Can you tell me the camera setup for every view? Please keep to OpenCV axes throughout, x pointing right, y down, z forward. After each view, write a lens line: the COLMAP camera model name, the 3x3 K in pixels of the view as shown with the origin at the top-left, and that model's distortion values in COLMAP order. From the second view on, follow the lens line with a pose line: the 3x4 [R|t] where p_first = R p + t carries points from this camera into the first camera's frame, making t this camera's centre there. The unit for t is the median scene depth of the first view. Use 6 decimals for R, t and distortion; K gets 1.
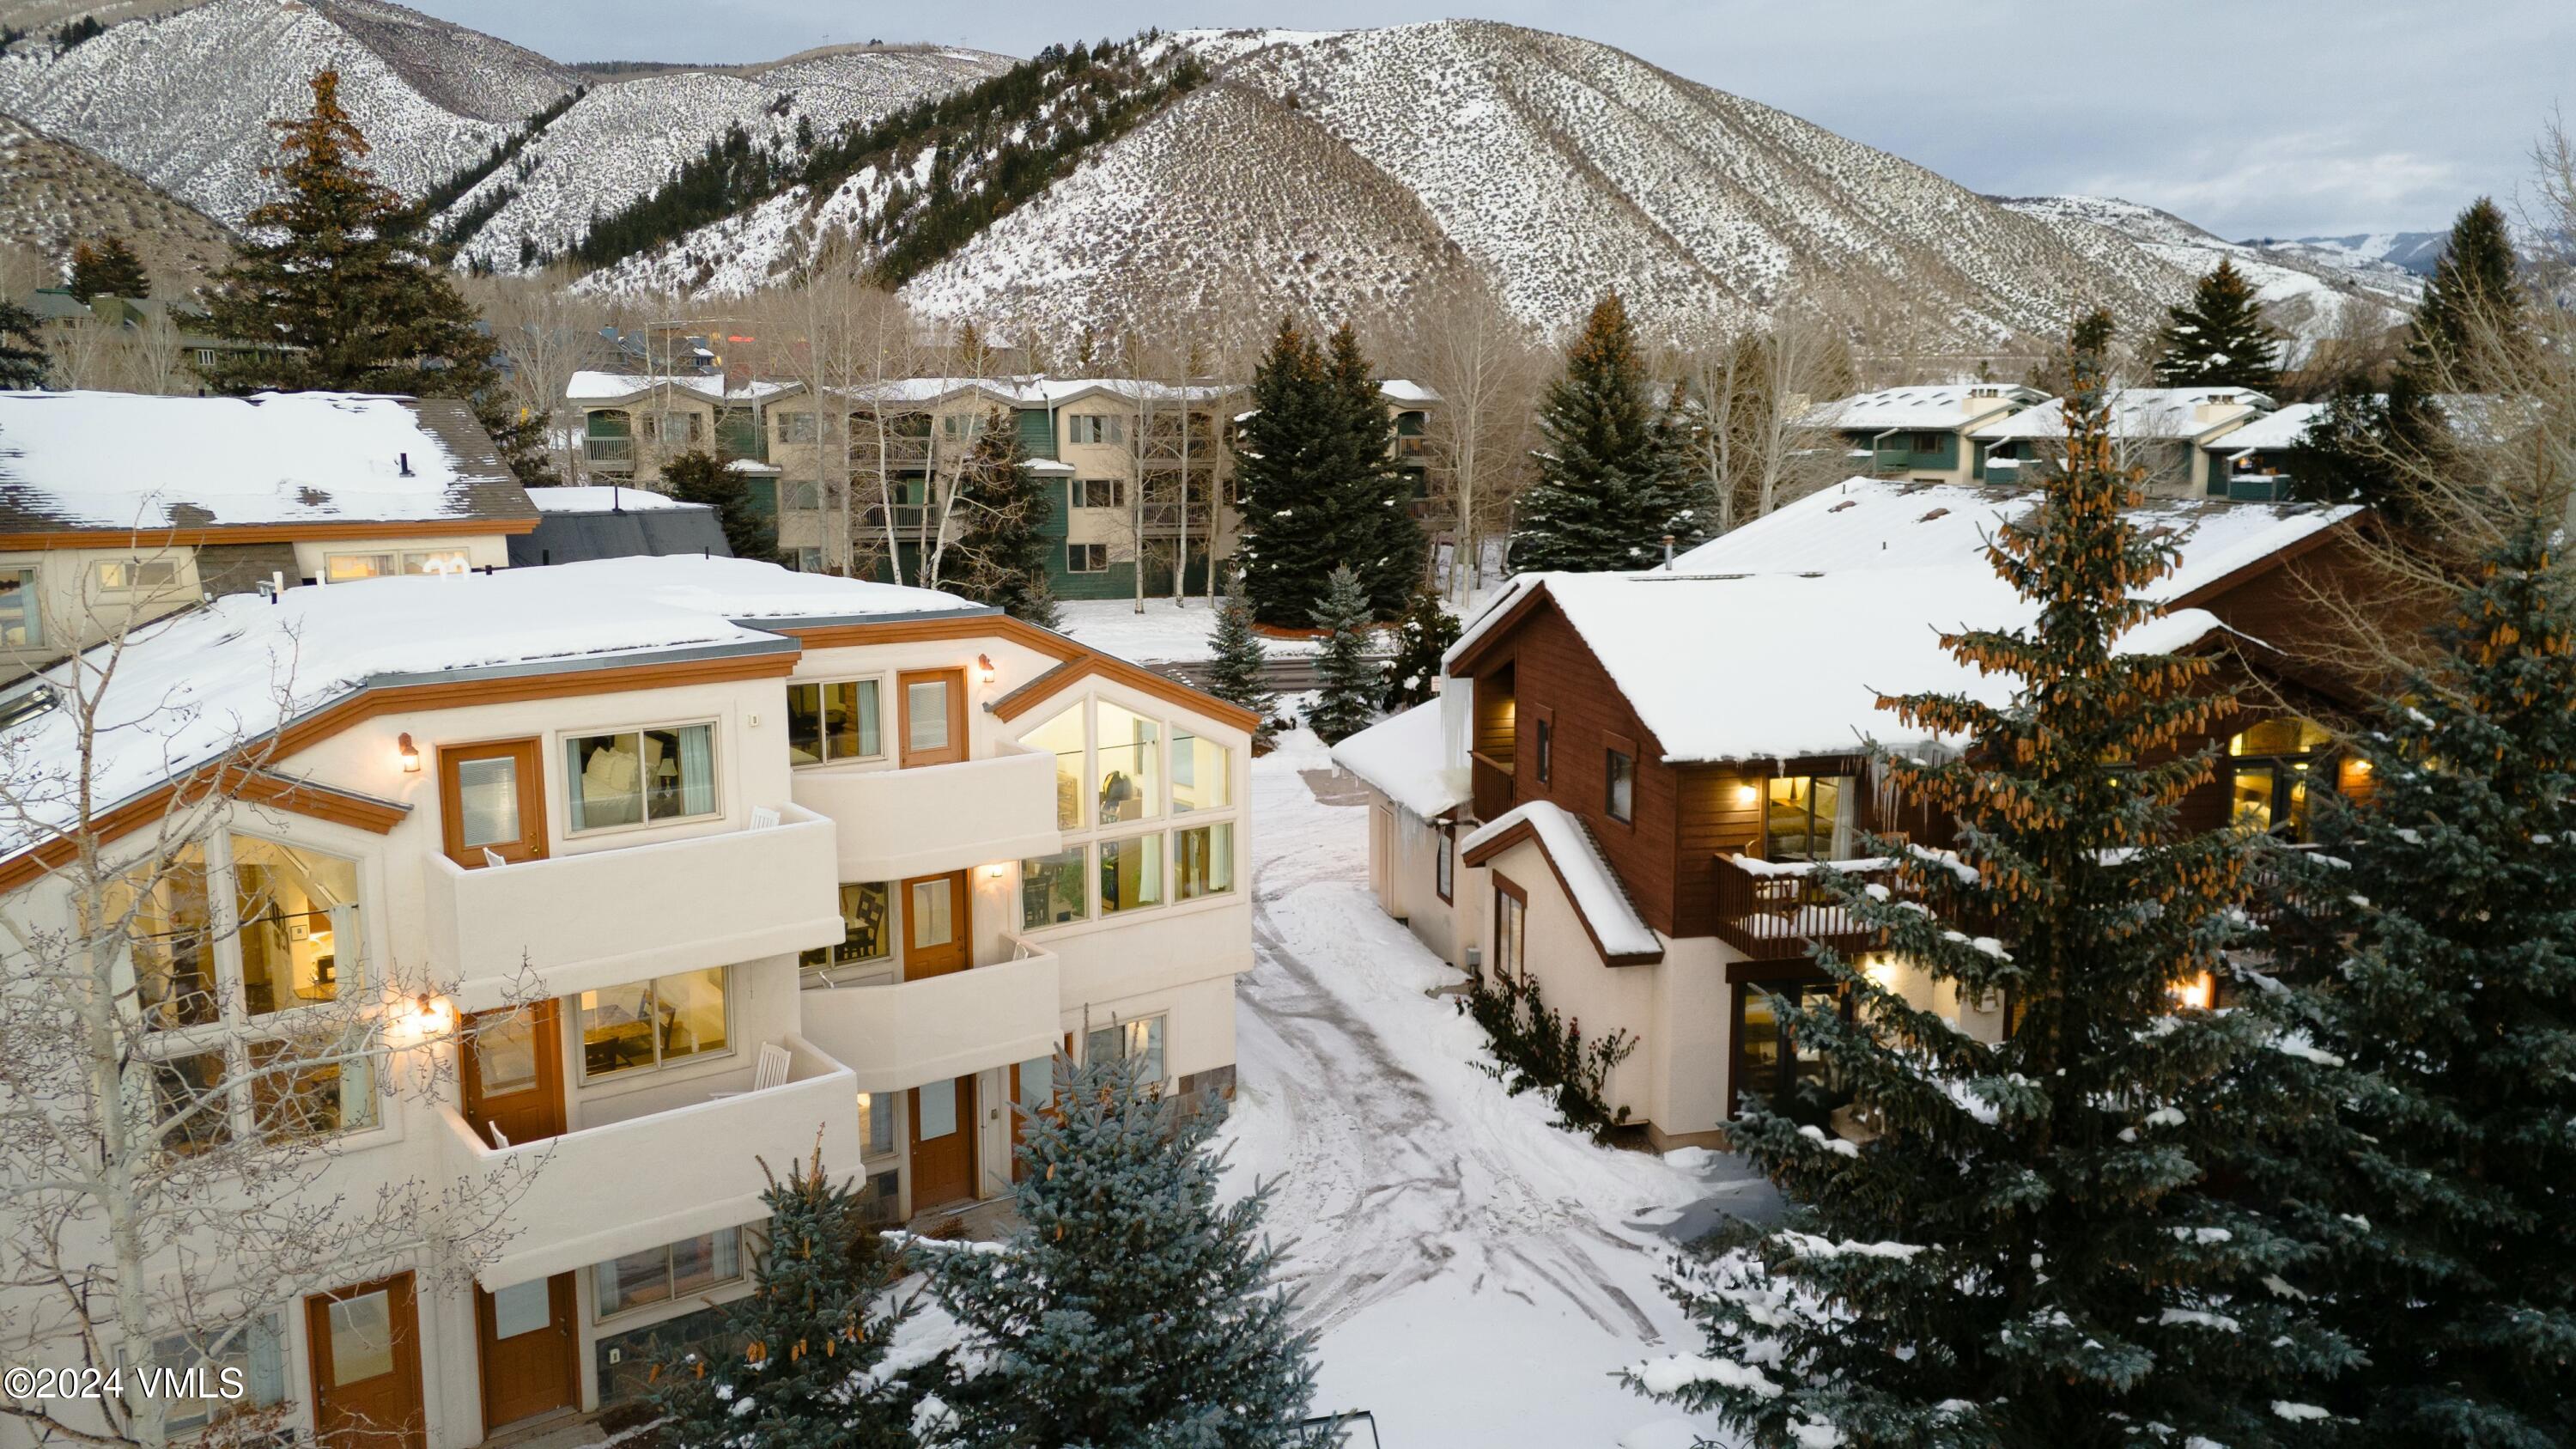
lens RADIAL K [[1883.5, 0, 1296.1], [0, 1883.5, 731.2], [0, 0, 1]] dist [0.081213, -0.066921]
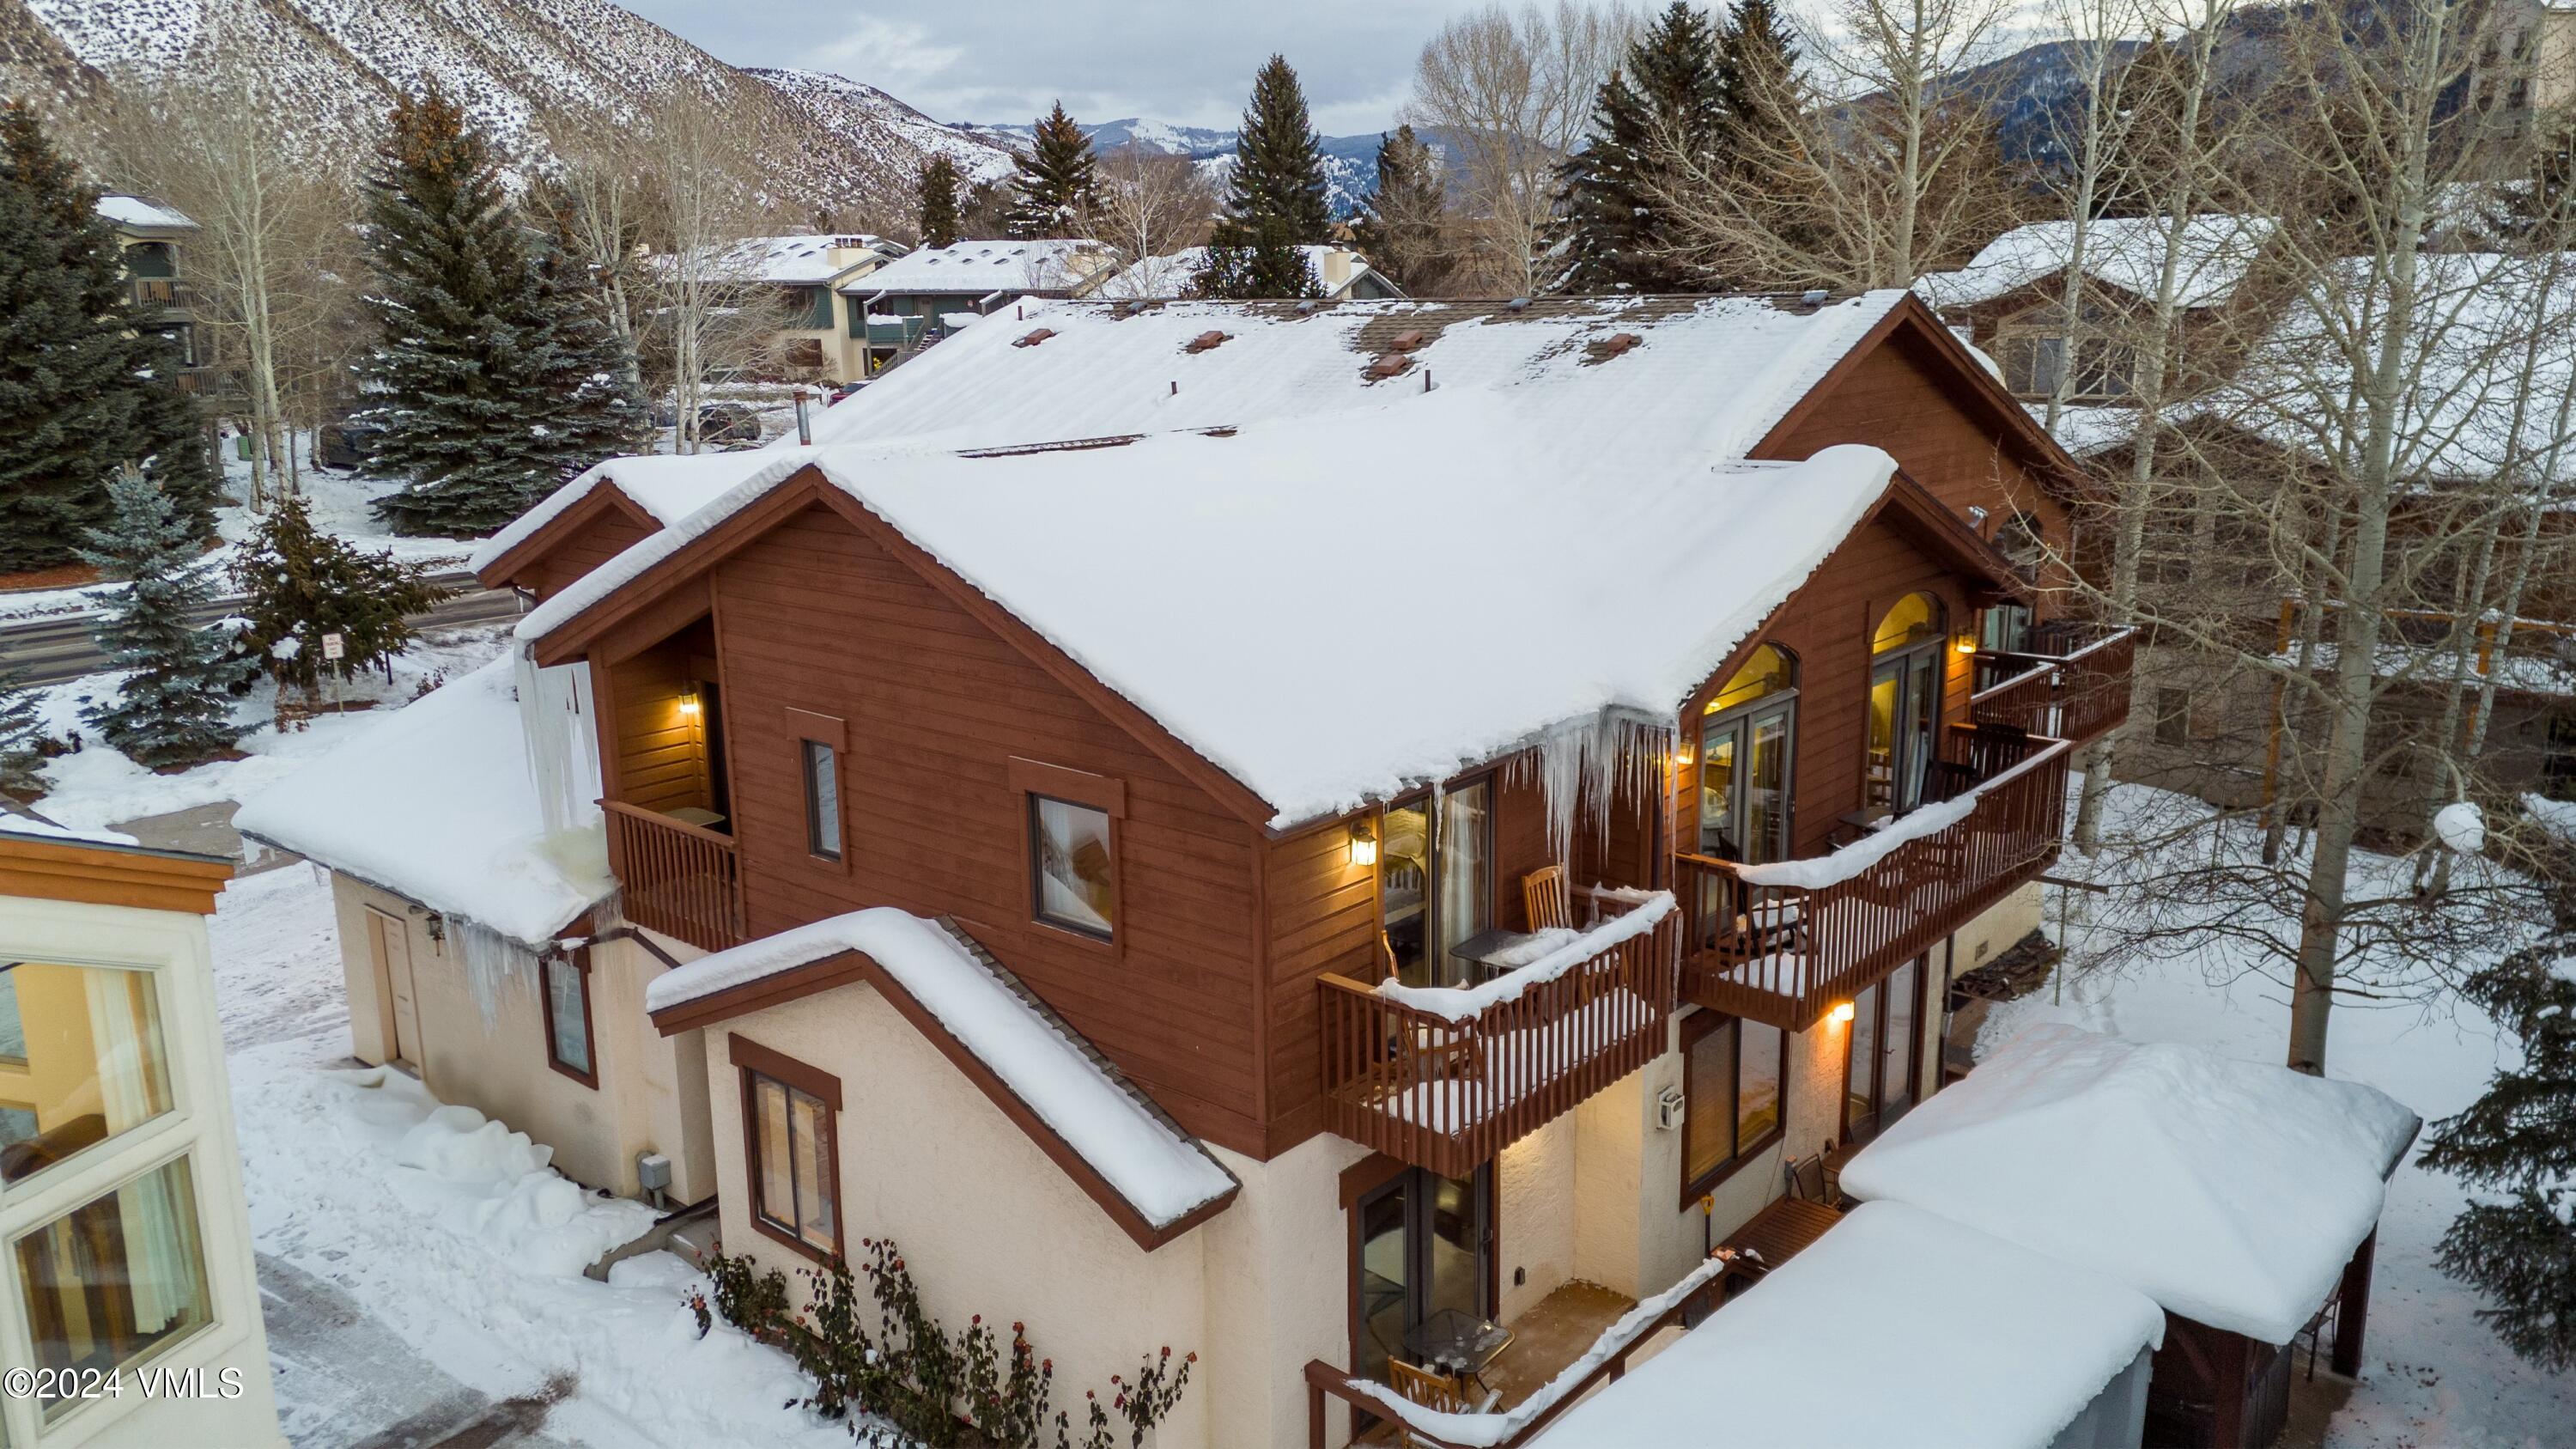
lens RADIAL K [[1879.3, 0, 1296.5], [0, 1879.3, 723.6], [0, 0, 1]] dist [0.087729, -0.069879]
pose [[0.813995, -0.143280, 0.562924, -0.012193], [0.108856, 0.989559, 0.094464, -0.010549], [-0.570581, -0.015616, 0.821093, 0.117927]]
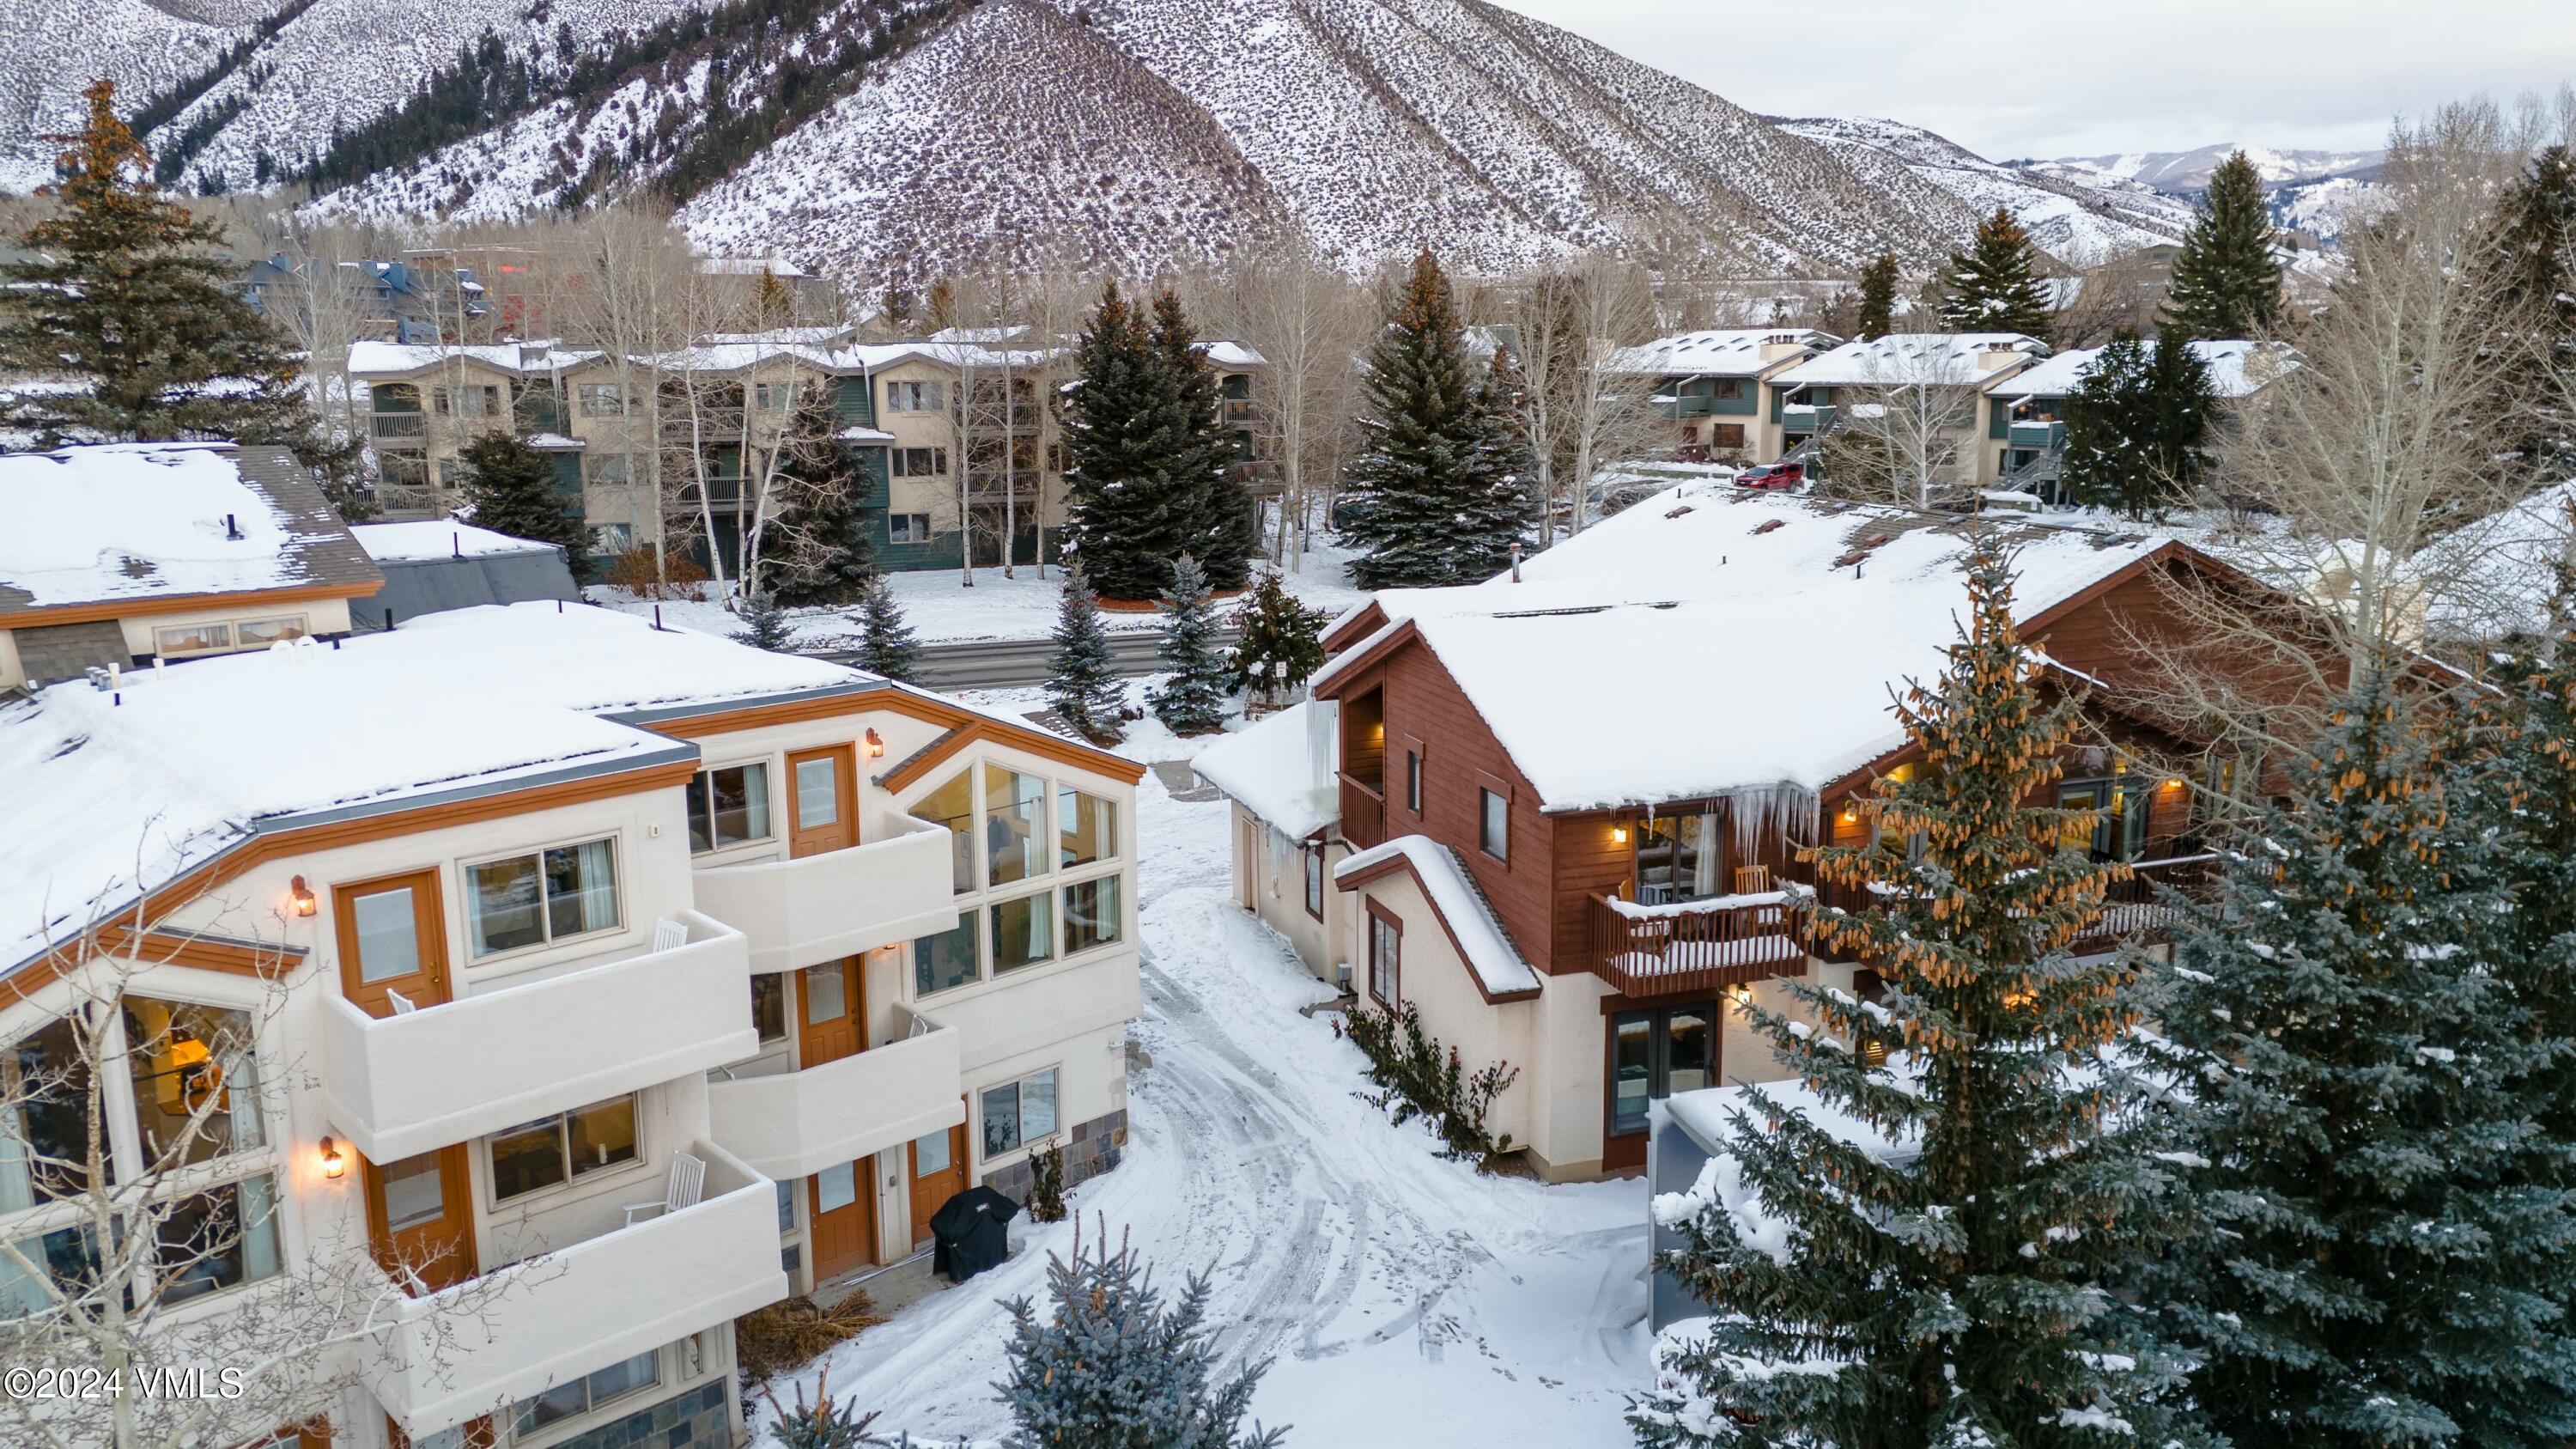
lens RADIAL K [[1883.5, 0, 1296.1], [0, 1883.5, 731.2], [0, 0, 1]] dist [0.081213, -0.066921]
pose [[0.994577, -0.027601, 0.100276, -0.008169], [0.023545, 0.998865, 0.041408, -0.014303], [-0.101305, -0.038823, 0.994098, -0.002363]]
